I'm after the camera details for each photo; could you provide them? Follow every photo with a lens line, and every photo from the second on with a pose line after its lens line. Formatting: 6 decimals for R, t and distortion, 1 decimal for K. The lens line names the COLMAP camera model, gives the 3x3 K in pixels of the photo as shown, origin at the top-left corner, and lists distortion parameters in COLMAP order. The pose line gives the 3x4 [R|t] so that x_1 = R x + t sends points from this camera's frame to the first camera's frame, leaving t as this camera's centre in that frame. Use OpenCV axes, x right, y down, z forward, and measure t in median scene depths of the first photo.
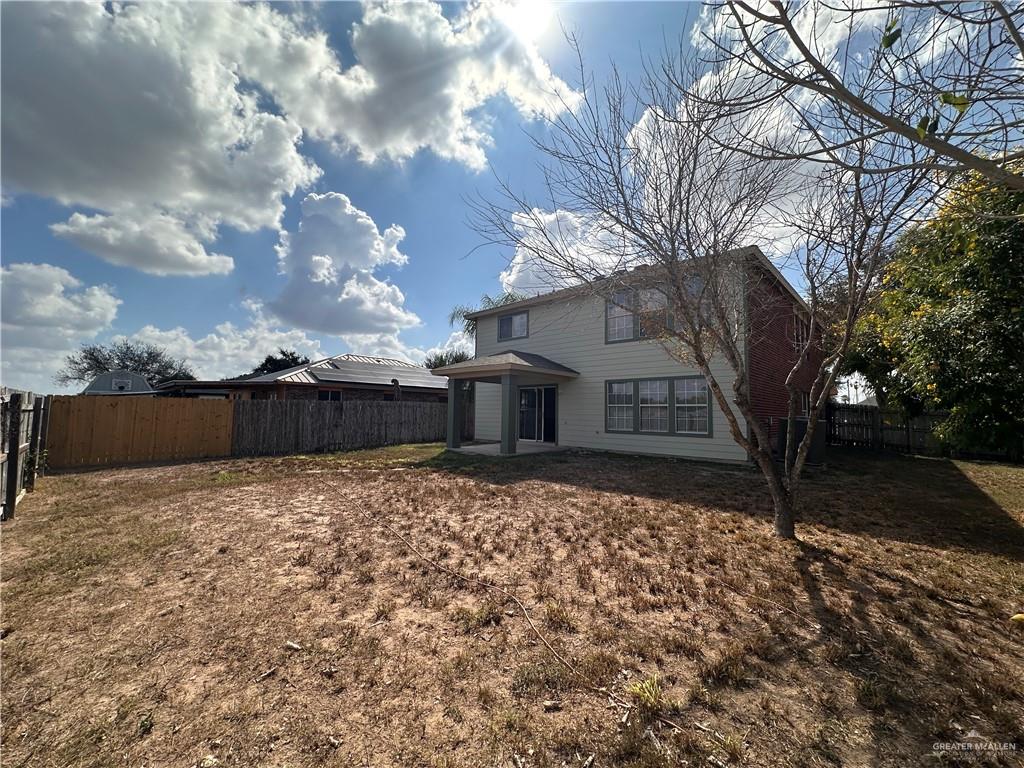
lens RADIAL K [[408.9, 0, 512.0], [0, 408.9, 384.0], [0, 0, 1]] dist [-0.000146, 0.000227]
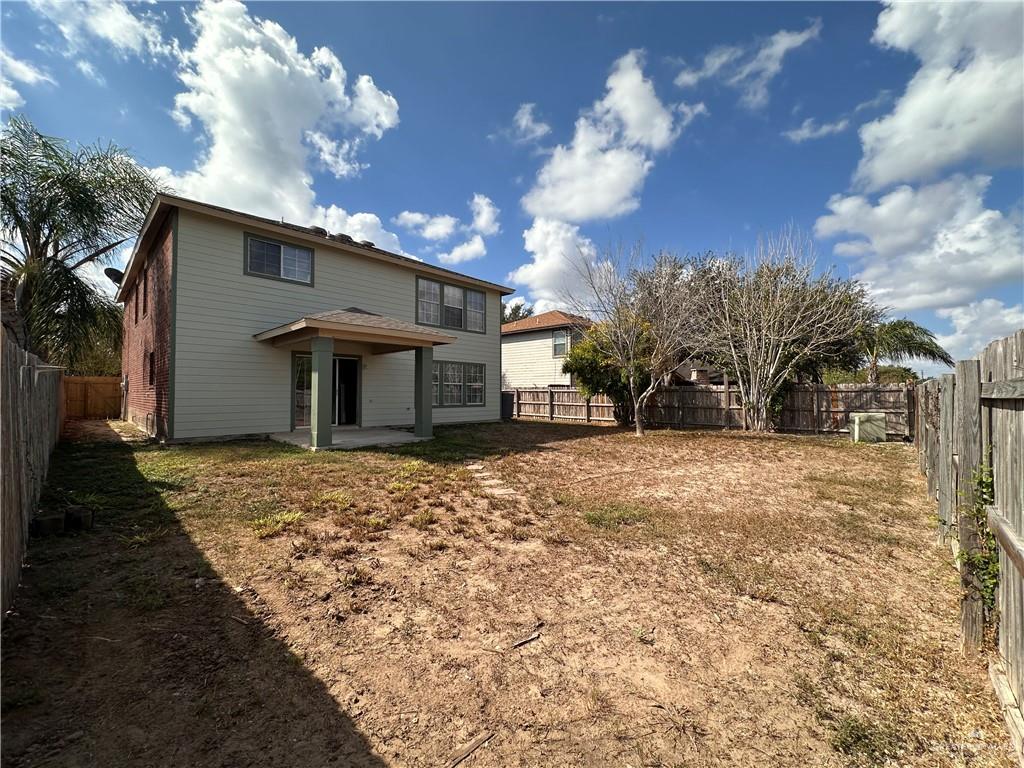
lens RADIAL K [[408.9, 0, 512.0], [0, 408.9, 384.0], [0, 0, 1]] dist [-0.000146, 0.000227]
pose [[-0.008424, 0.006983, 0.999940, -0.757625], [-0.074936, 0.997159, -0.007595, 0.041578], [-0.997153, -0.074996, -0.007877, 0.698645]]
